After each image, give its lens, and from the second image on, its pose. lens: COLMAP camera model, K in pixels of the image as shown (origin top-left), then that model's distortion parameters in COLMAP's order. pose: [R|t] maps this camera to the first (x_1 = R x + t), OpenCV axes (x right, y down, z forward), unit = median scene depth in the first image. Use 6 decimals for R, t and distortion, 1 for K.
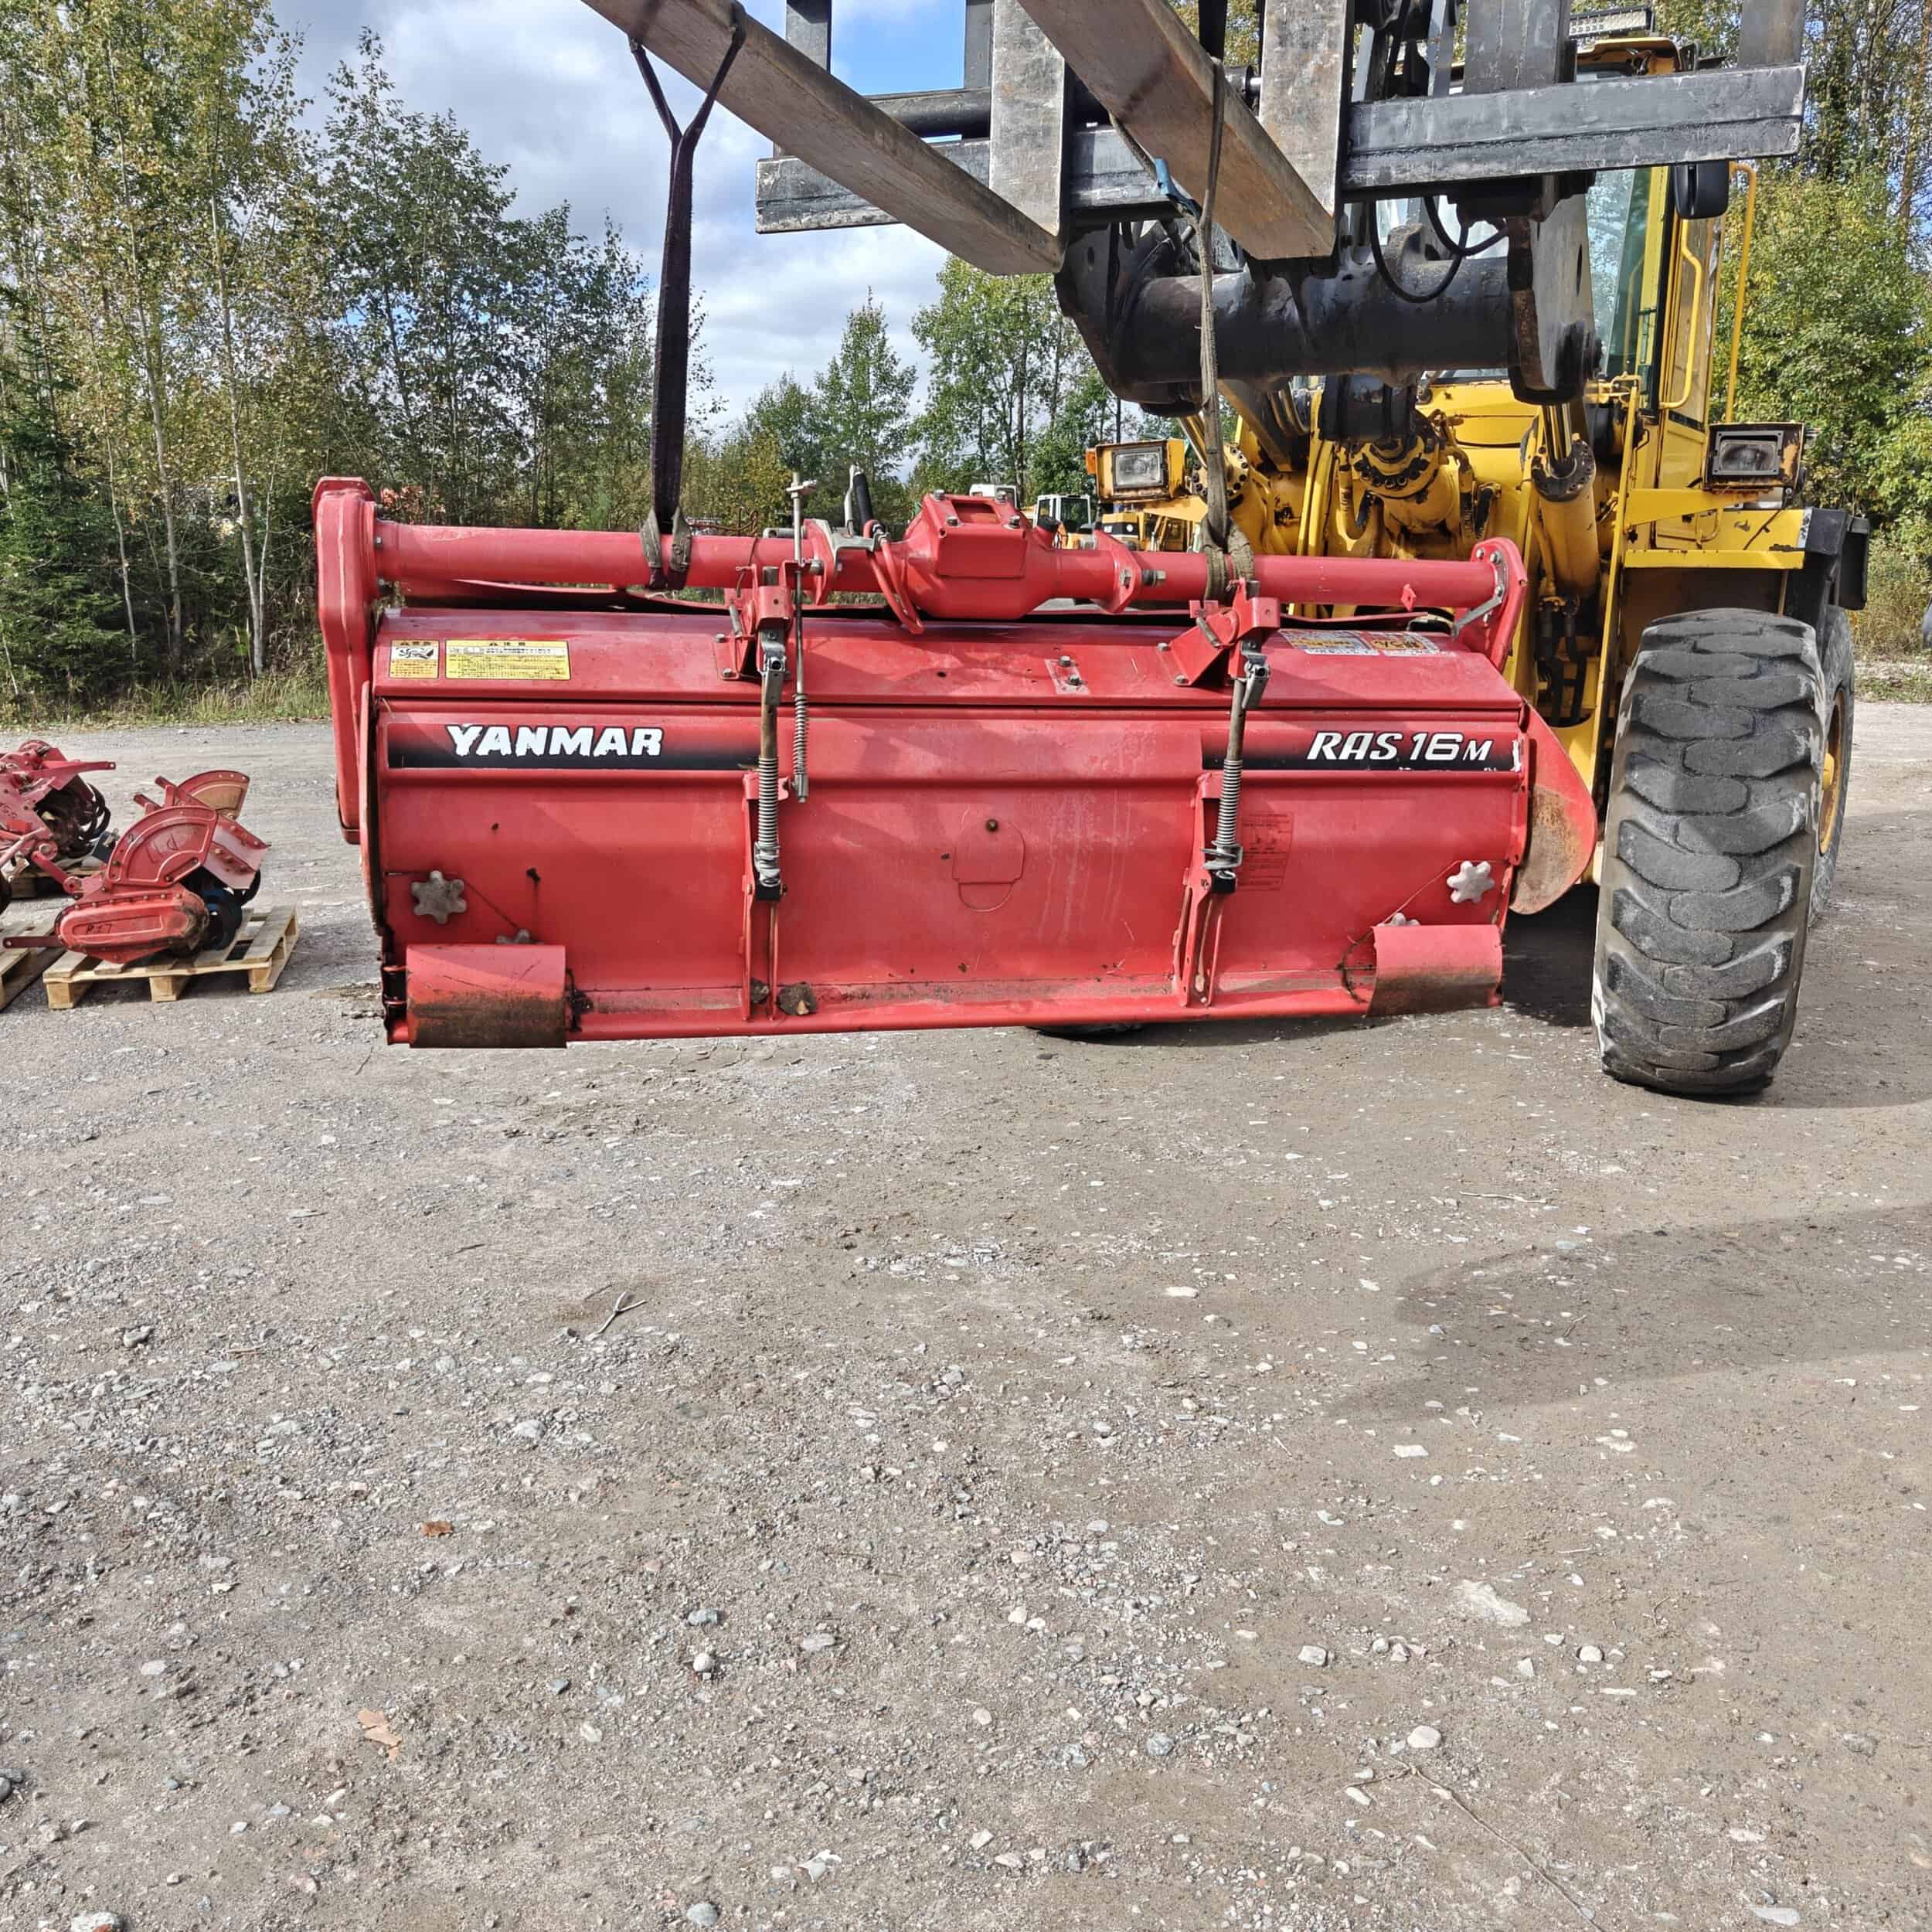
lens RADIAL K [[1869.0, 0, 964.3], [0, 1869.0, 909.0], [0, 0, 1]] dist [0.122569, -0.364871]
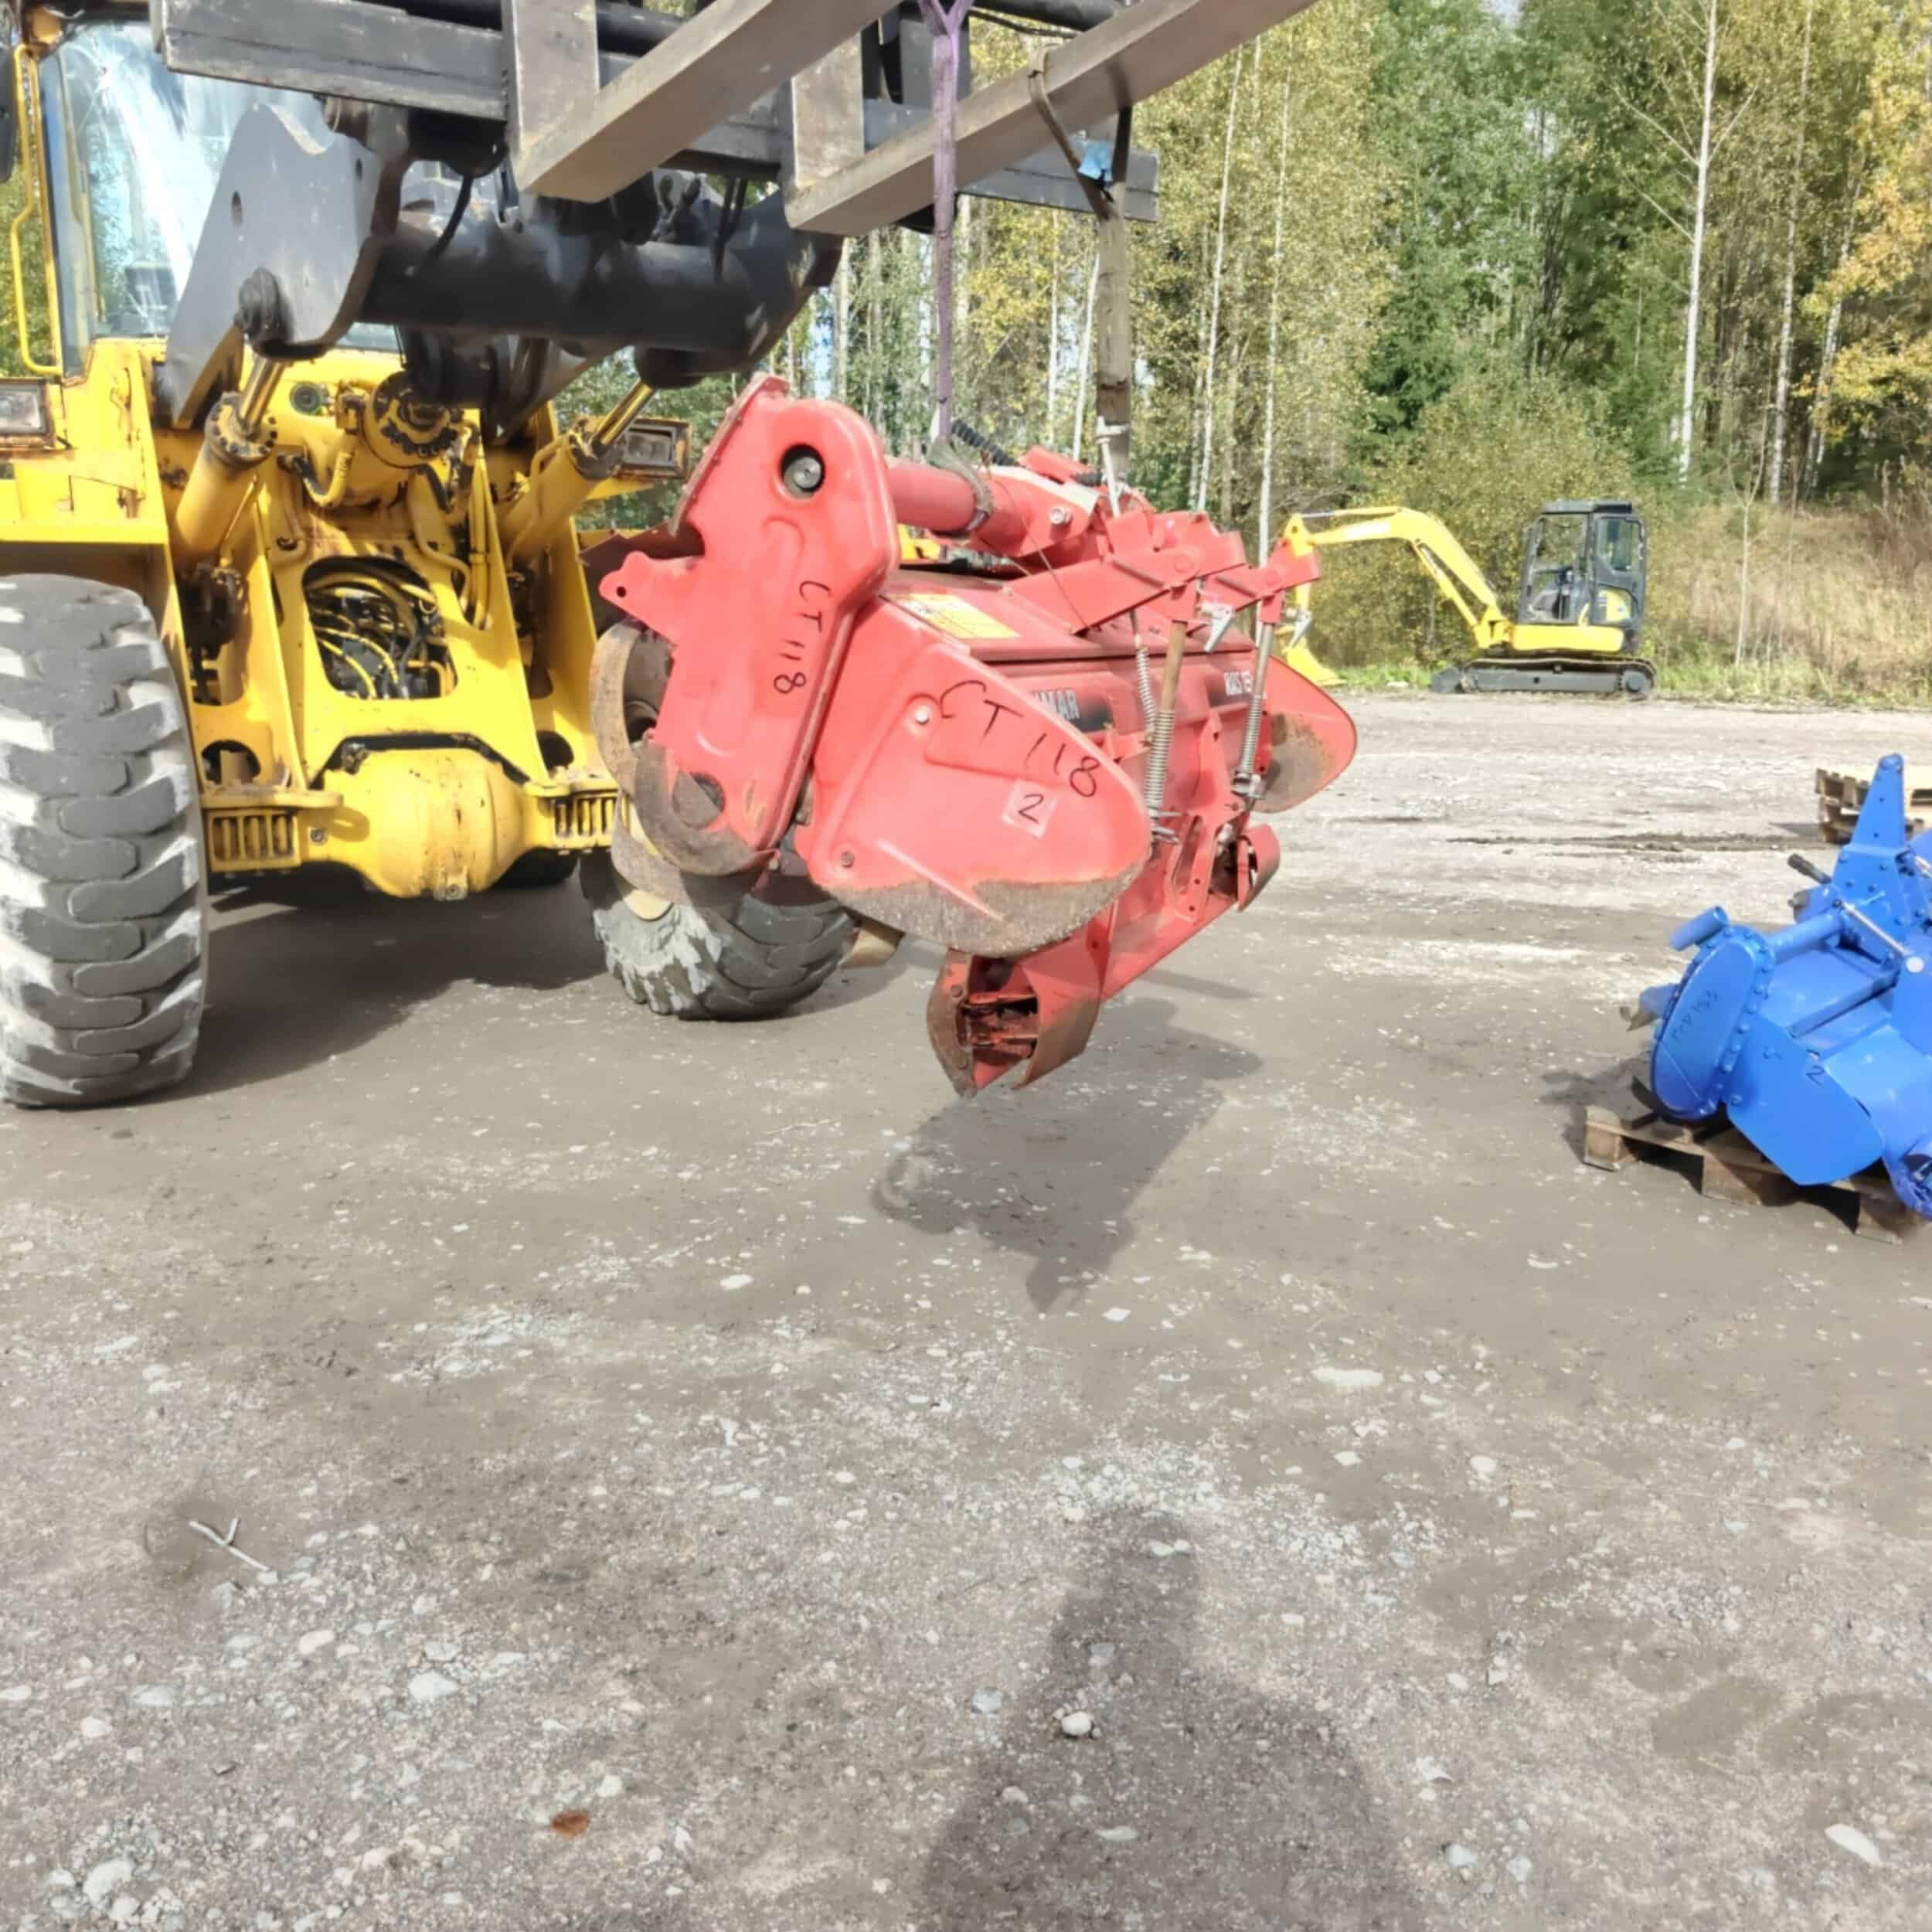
lens RADIAL K [[1804.1, 0, 979.7], [0, 1804.1, 964.5], [0, 0, 1]] dist [0.013812, 0.001477]
pose [[0.565131, -0.164179, 0.808500, -0.542761], [0.134062, 0.985248, 0.106362, -0.040922], [-0.814035, 0.048281, 0.578805, 0.346538]]
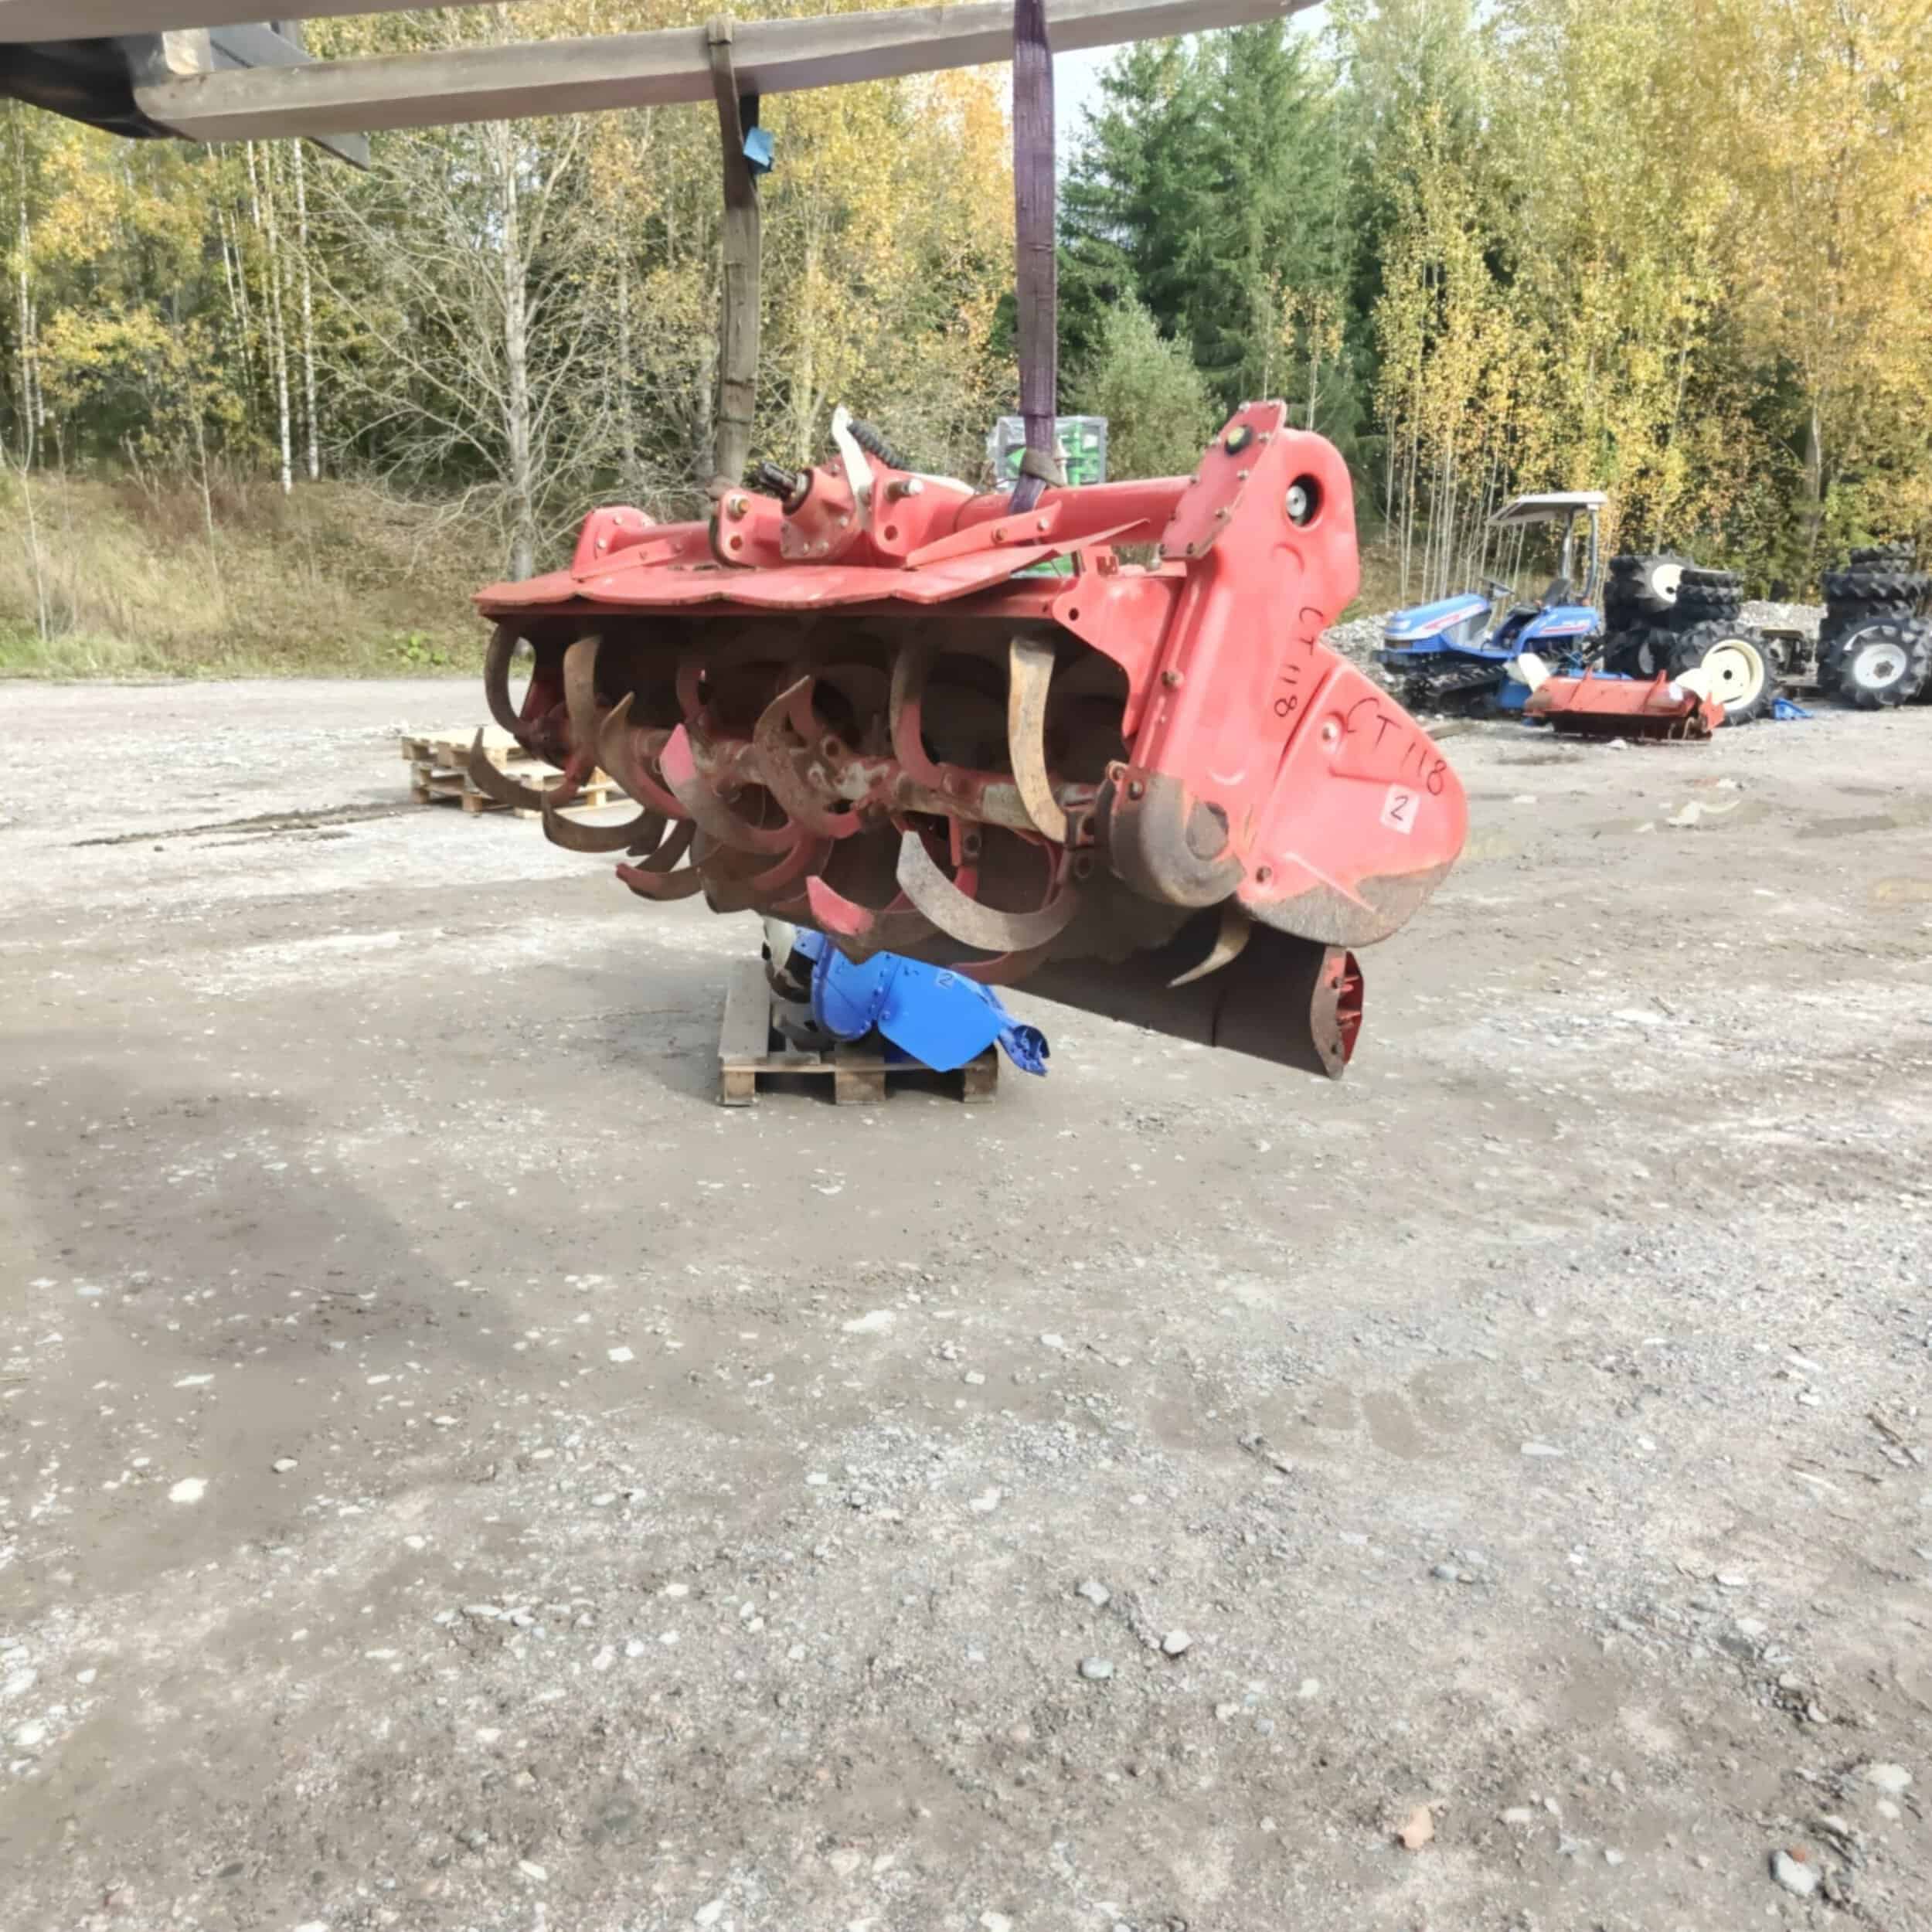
lens RADIAL K [[1804.1, 0, 979.7], [0, 1804.1, 964.5], [0, 0, 1]] dist [0.013812, 0.001477]
pose [[-0.319602, -0.205228, 0.925060, -0.612272], [0.150936, 0.952772, 0.263523, -0.139170], [-0.935453, 0.223847, -0.273532, 0.855748]]
